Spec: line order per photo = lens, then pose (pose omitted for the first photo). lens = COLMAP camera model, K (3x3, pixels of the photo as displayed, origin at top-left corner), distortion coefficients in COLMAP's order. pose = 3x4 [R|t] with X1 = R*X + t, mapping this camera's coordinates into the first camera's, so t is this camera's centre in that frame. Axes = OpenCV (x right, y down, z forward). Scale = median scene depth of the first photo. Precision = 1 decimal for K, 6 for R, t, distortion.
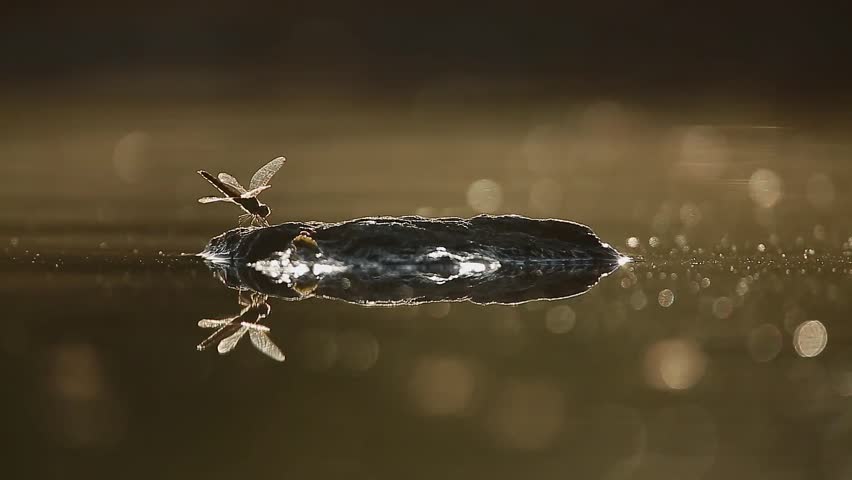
lens RADIAL K [[341.4, 0, 418.3], [0, 341.4, 241.9], [0, 0, 1]] dist [0.002871, 0.000185]
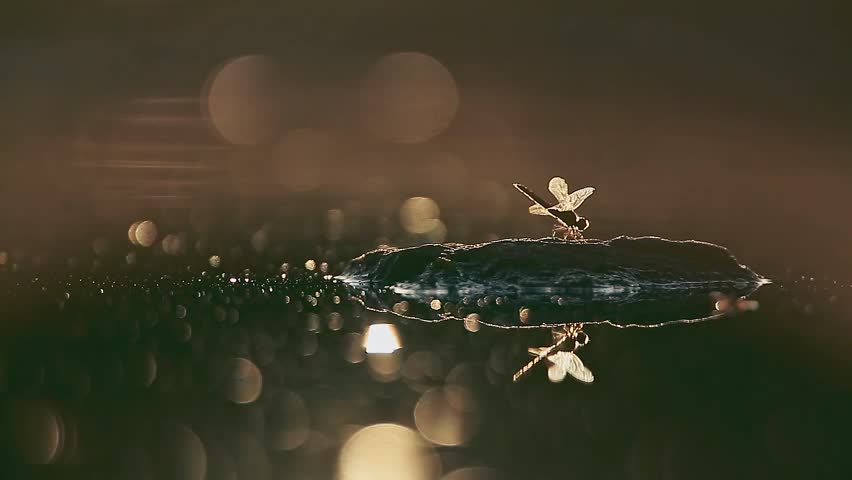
lens RADIAL K [[341.4, 0, 427.1], [0, 341.4, 237.5], [0, 0, 1]] dist [0.002871, 0.000185]
pose [[0.999542, 0.001199, 0.030245, -0.409992], [0.001702, 0.995410, -0.095692, 0.018454], [-0.030221, 0.095699, 0.994951, 0.015515]]
